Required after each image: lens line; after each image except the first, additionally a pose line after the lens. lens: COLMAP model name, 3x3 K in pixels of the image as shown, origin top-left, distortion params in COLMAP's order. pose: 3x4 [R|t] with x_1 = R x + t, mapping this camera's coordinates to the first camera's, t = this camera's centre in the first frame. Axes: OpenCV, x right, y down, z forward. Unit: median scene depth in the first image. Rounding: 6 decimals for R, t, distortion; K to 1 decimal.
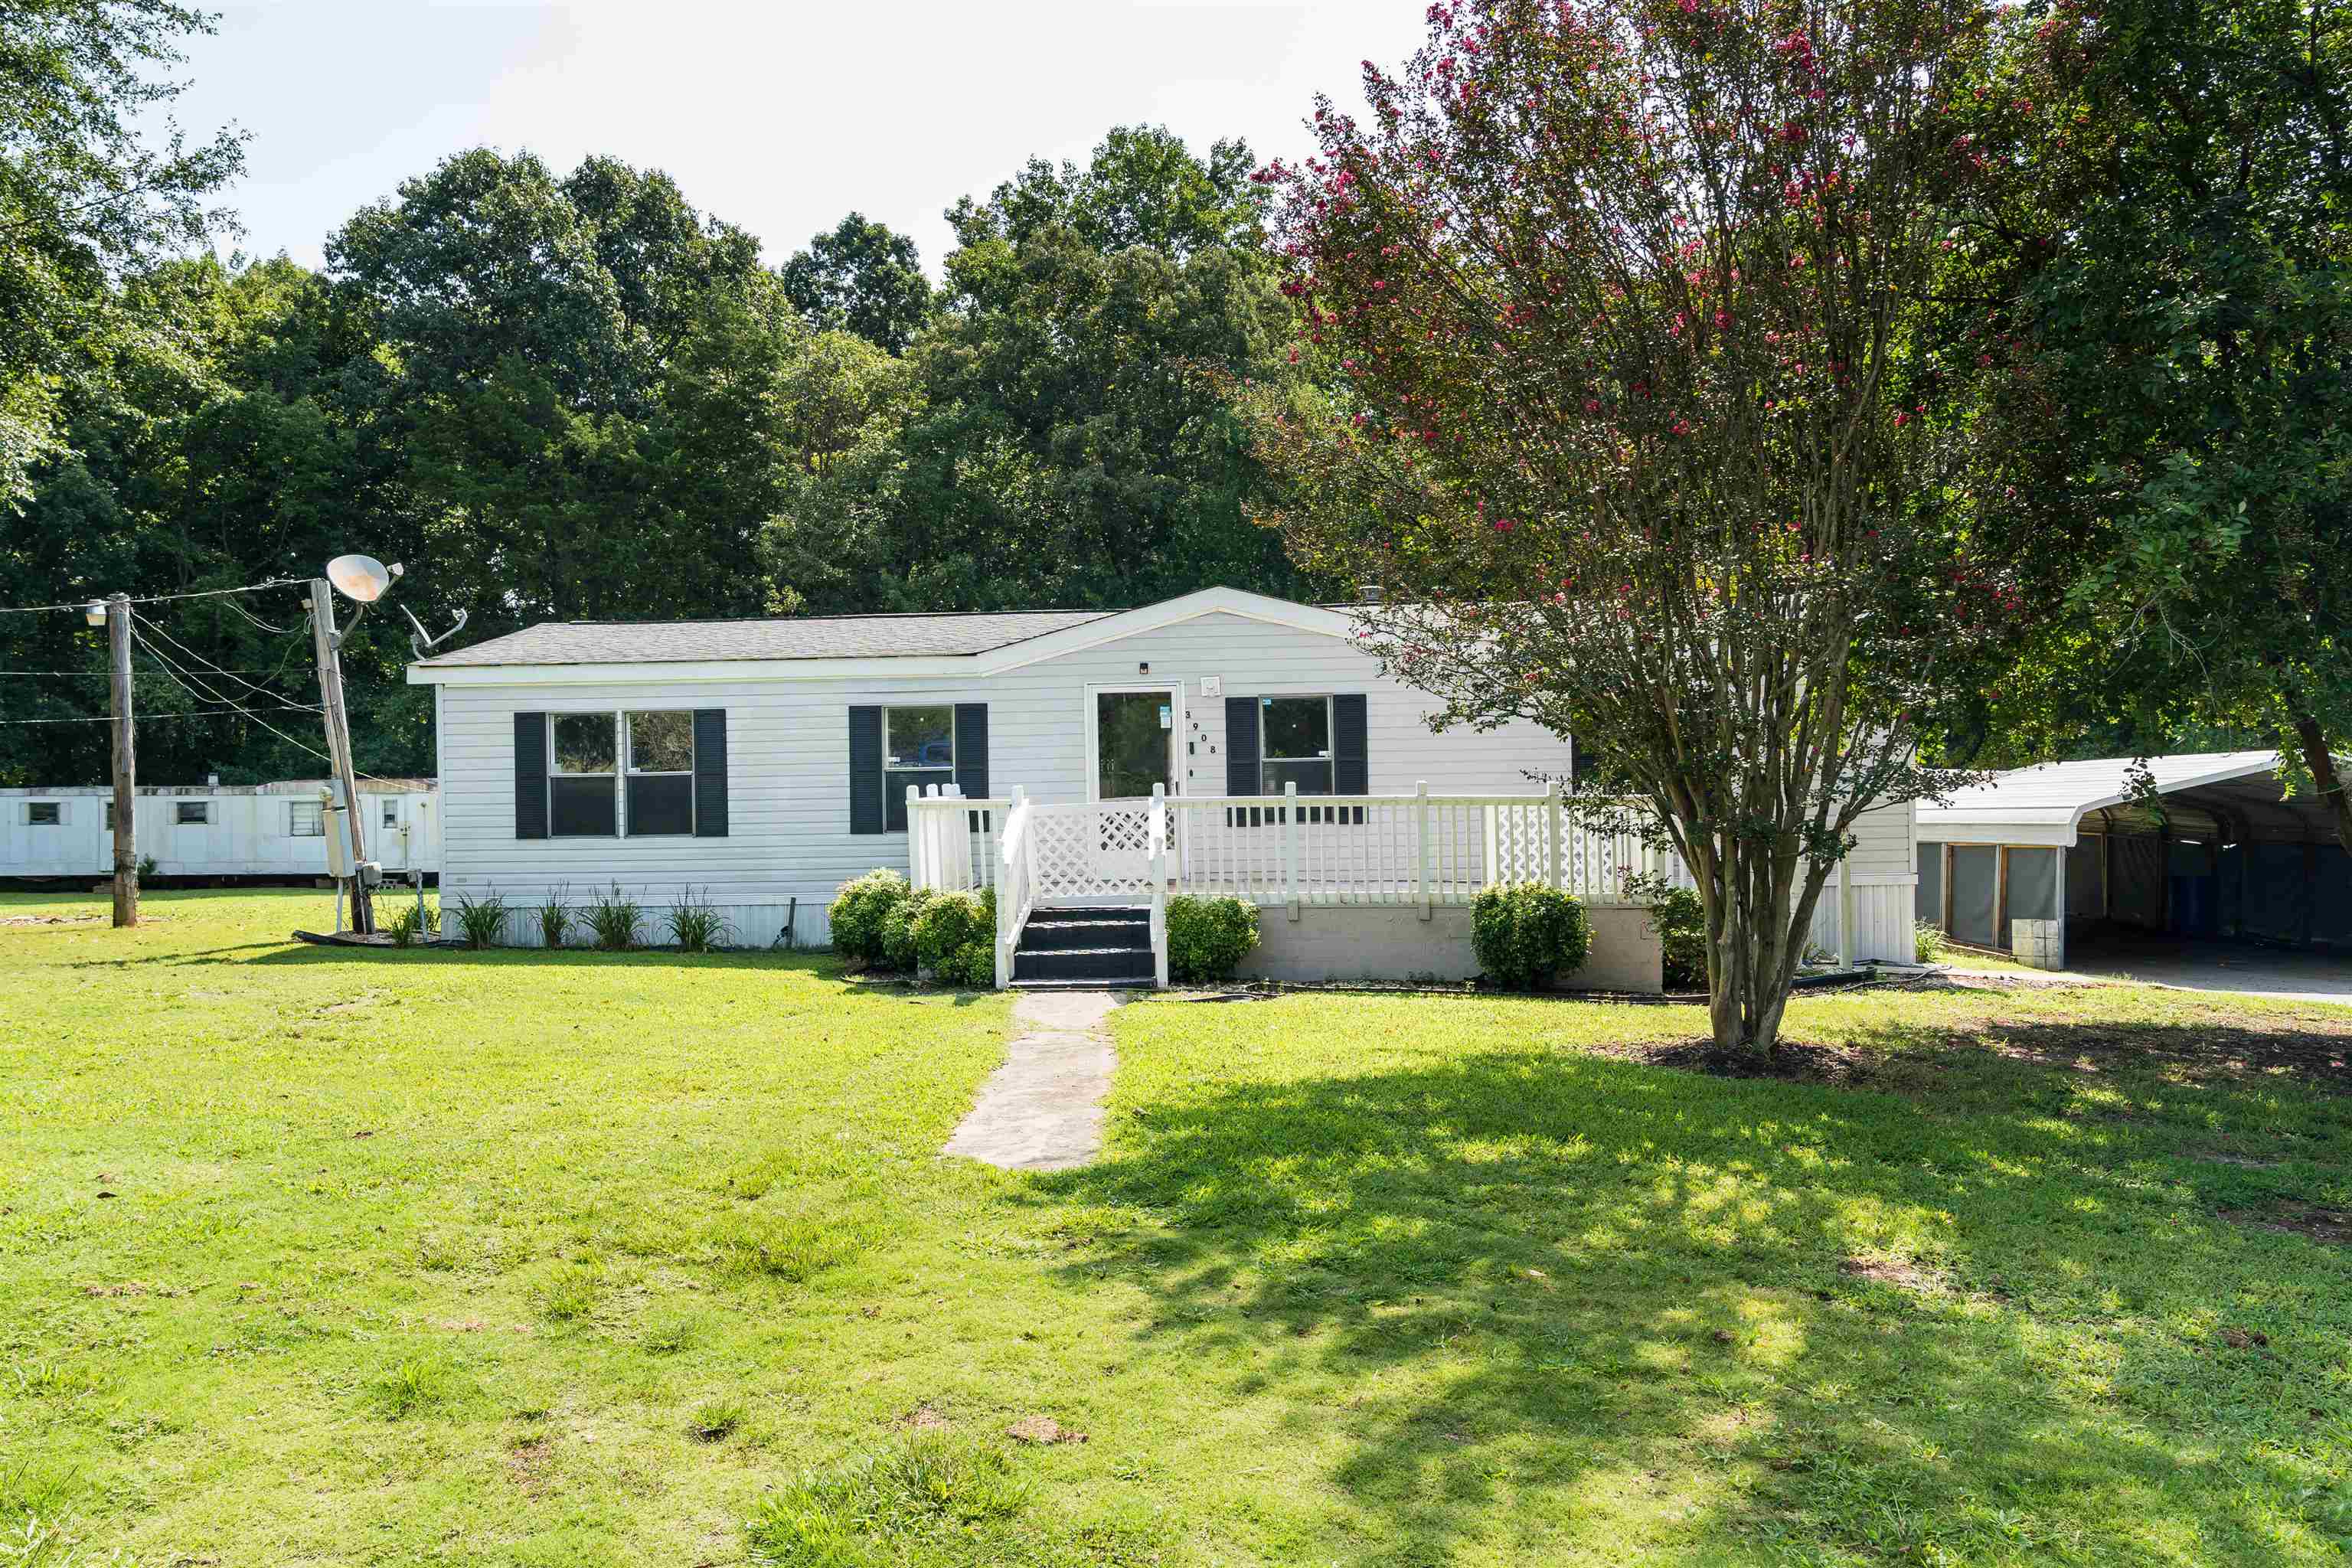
lens RADIAL K [[1611.1, 0, 1223.0], [0, 1611.1, 783.4], [0, 0, 1]] dist [-0.028652, 0.009930]
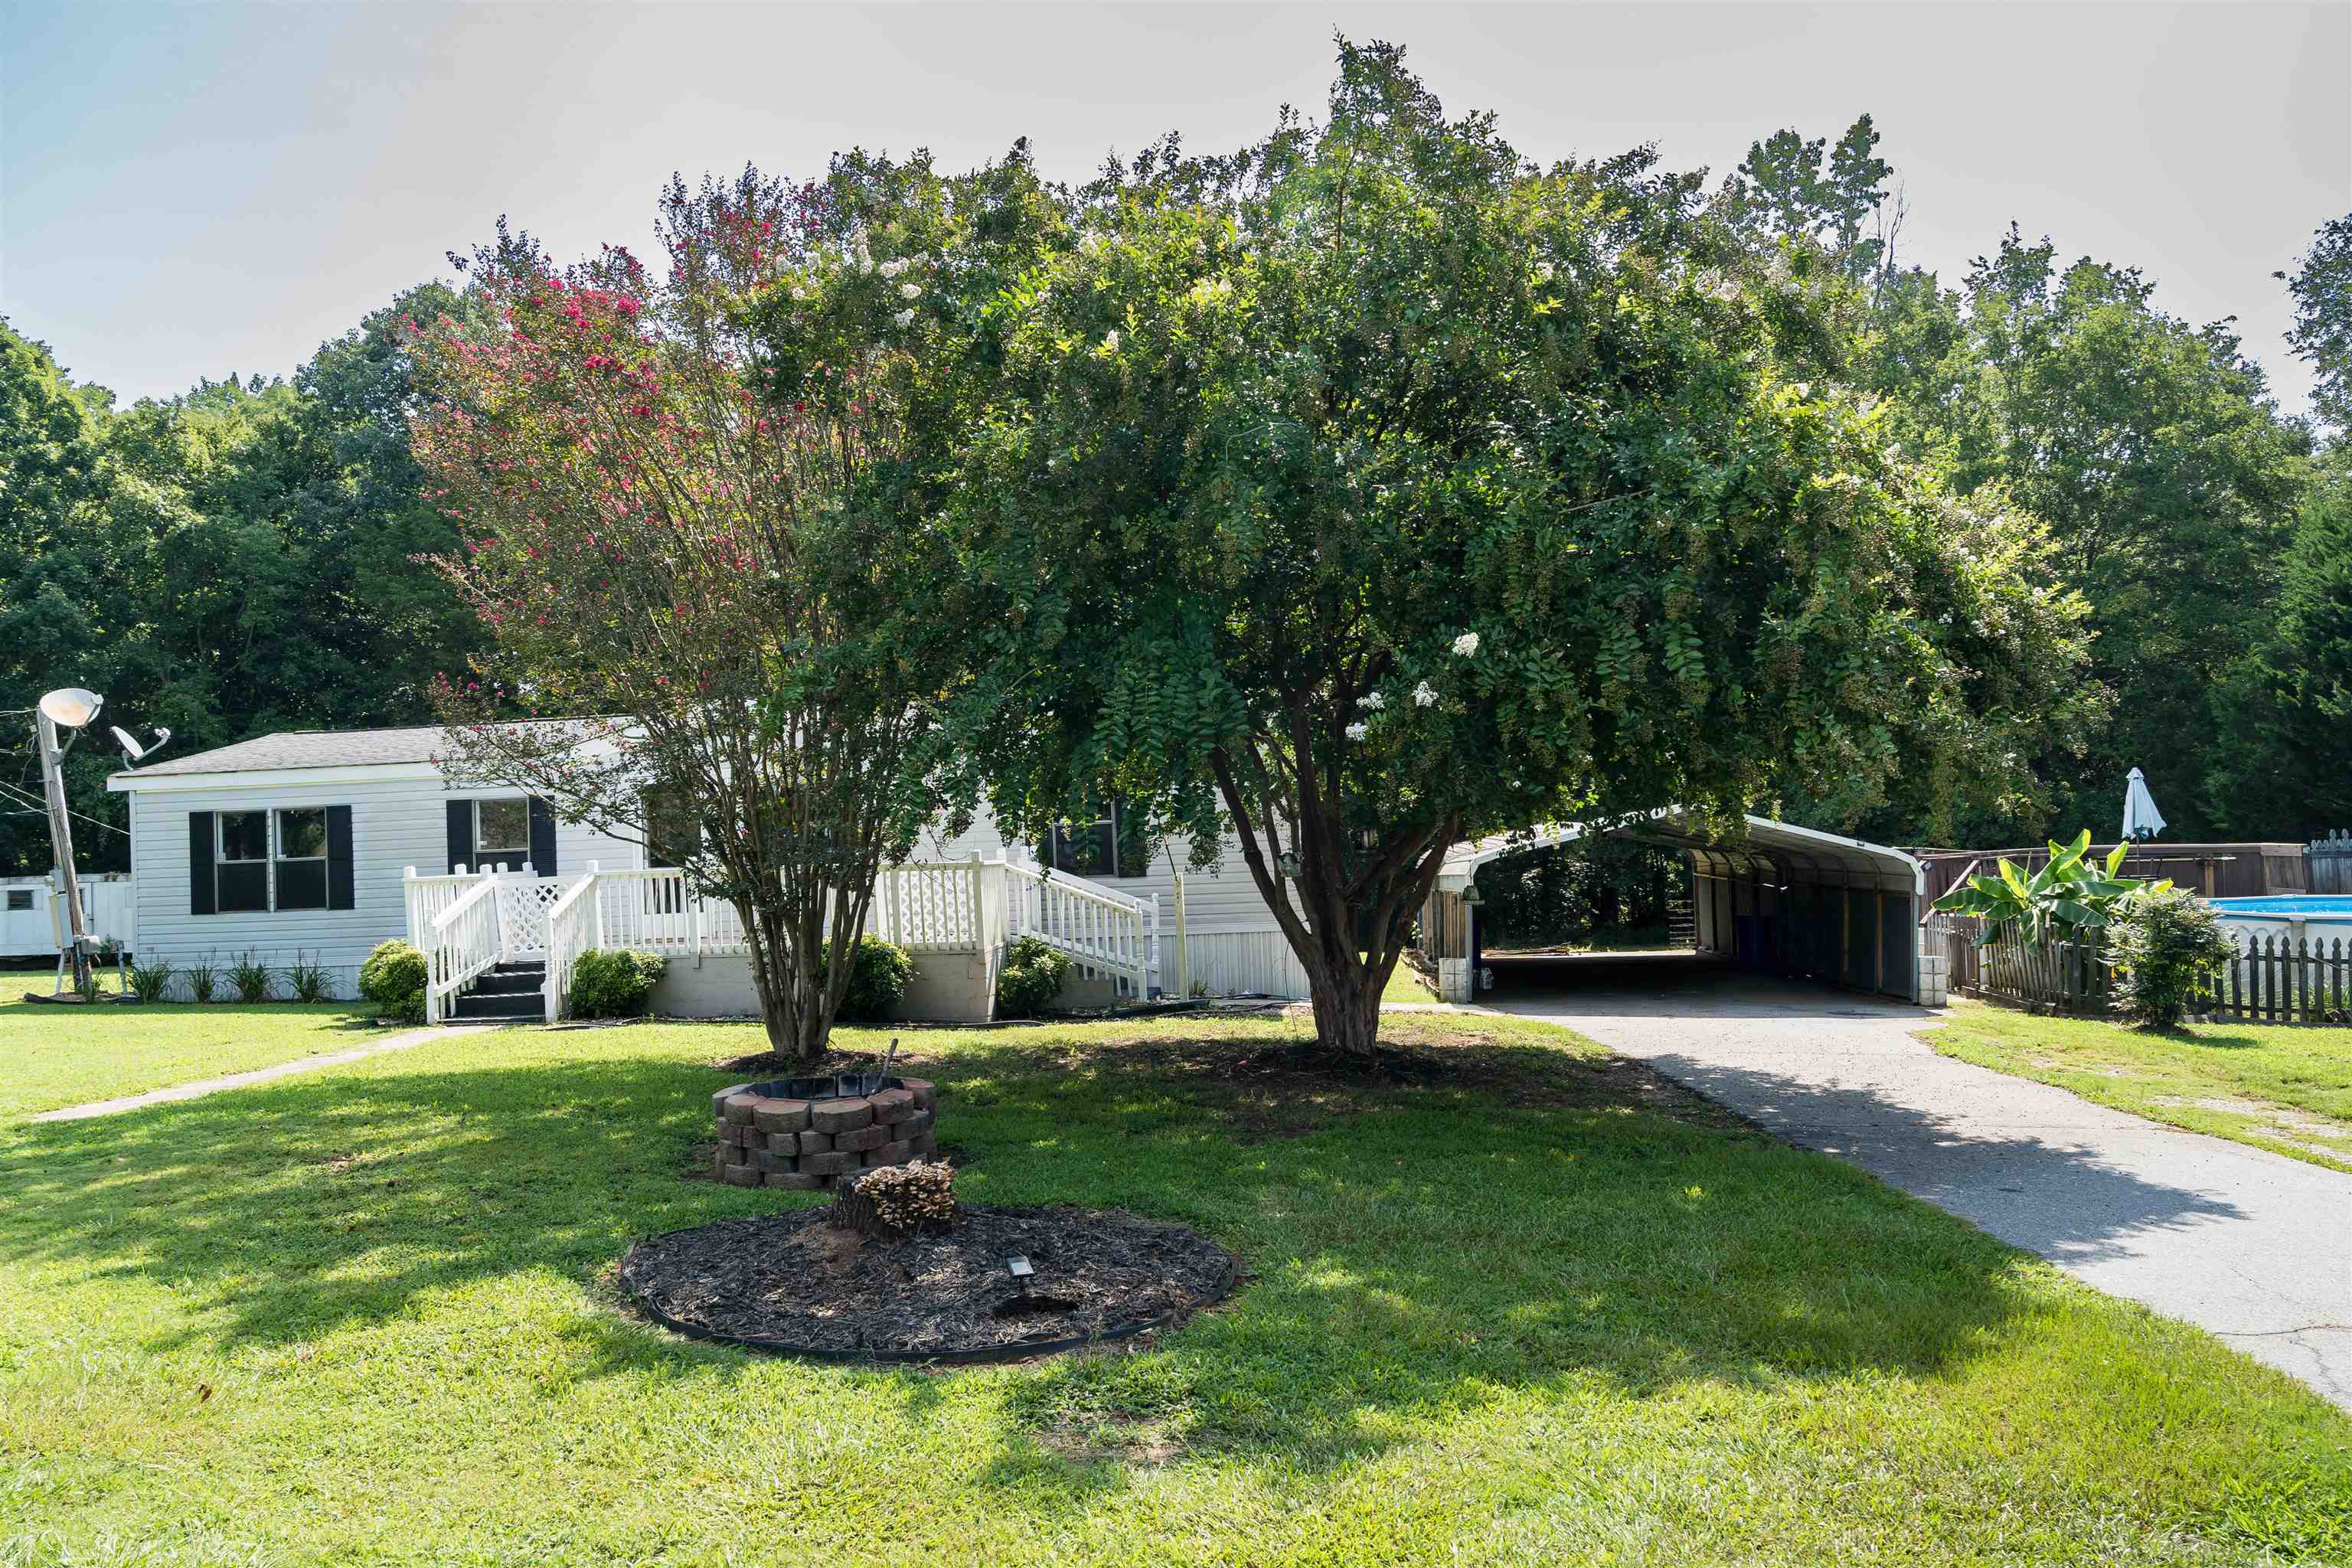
lens RADIAL K [[1611.1, 0, 1157.5], [0, 1611.1, 787.7], [0, 0, 1]] dist [-0.028652, 0.009930]
pose [[0.996707, -0.027859, -0.076154, 0.393642], [0.025273, 0.999078, -0.034719, -0.001650], [0.077051, 0.032680, 0.996491, -0.166699]]
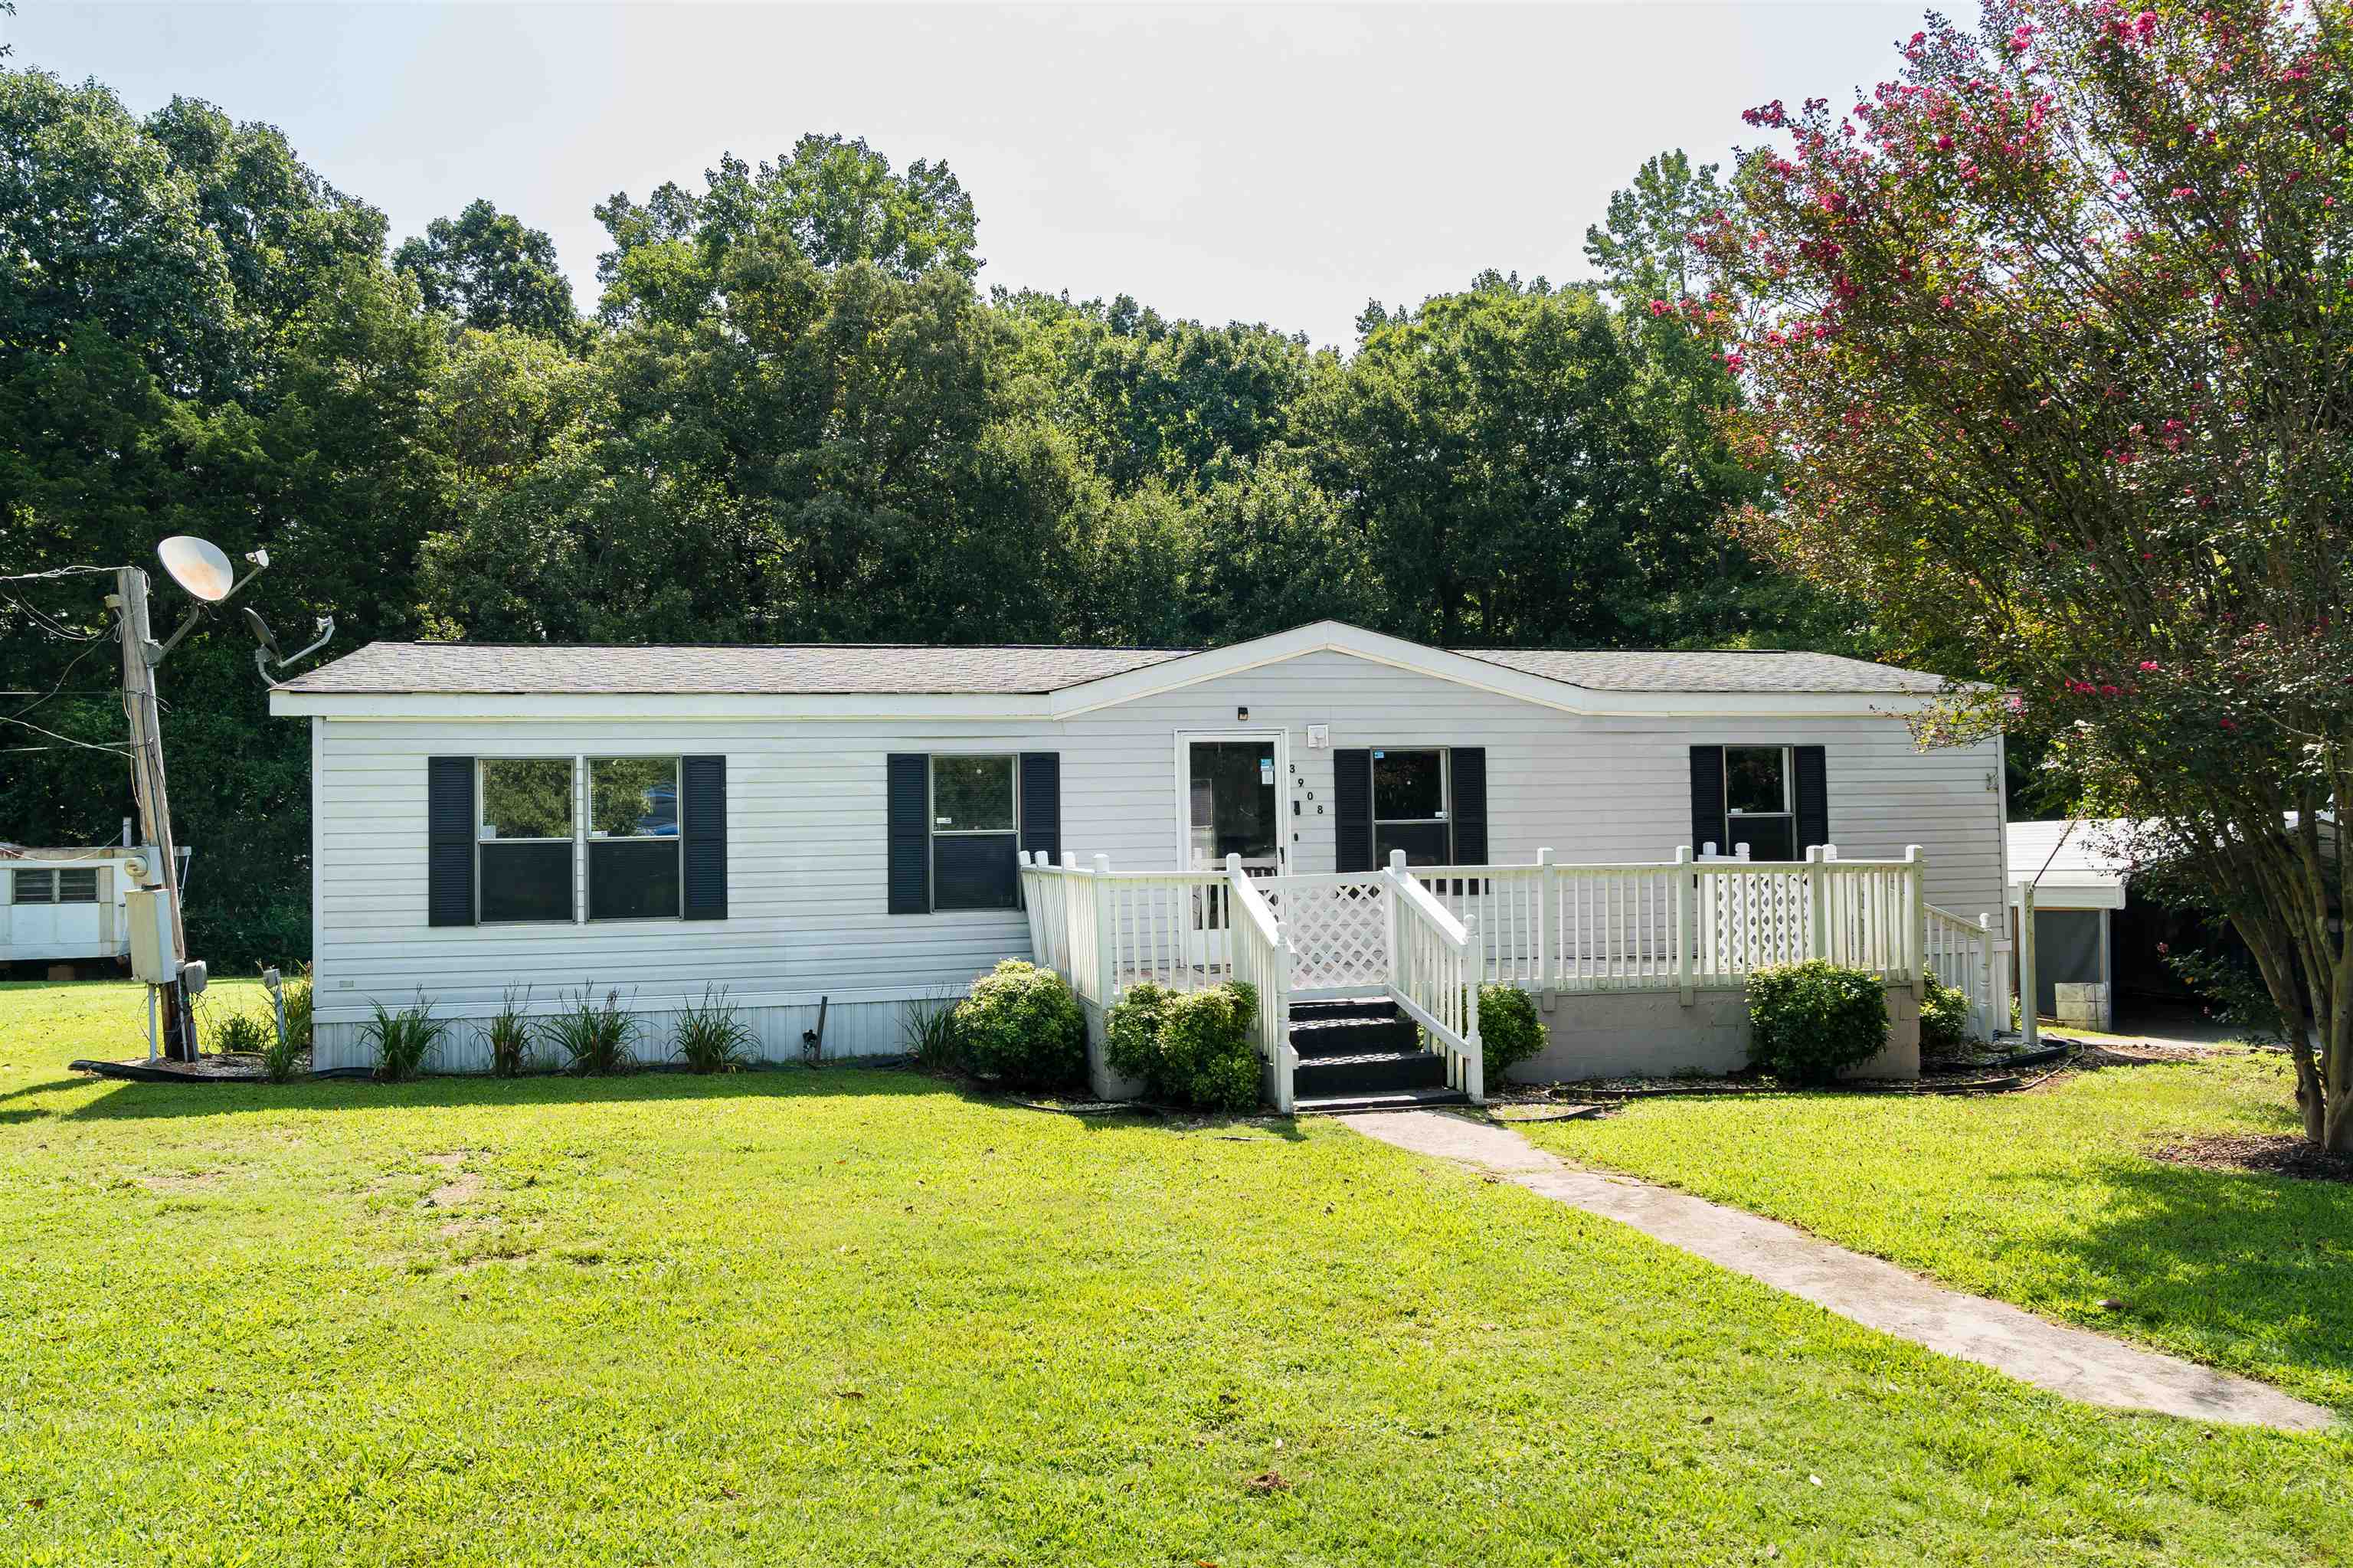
lens RADIAL K [[1611.9, 0, 1164.6], [0, 1611.9, 797.1], [0, 0, 1]] dist [-0.028652, 0.009930]
pose [[0.964489, 0.005632, 0.264061, -0.308180], [0.002064, 0.999581, -0.028859, -0.003123], [-0.264113, 0.028379, 0.964074, 0.190964]]
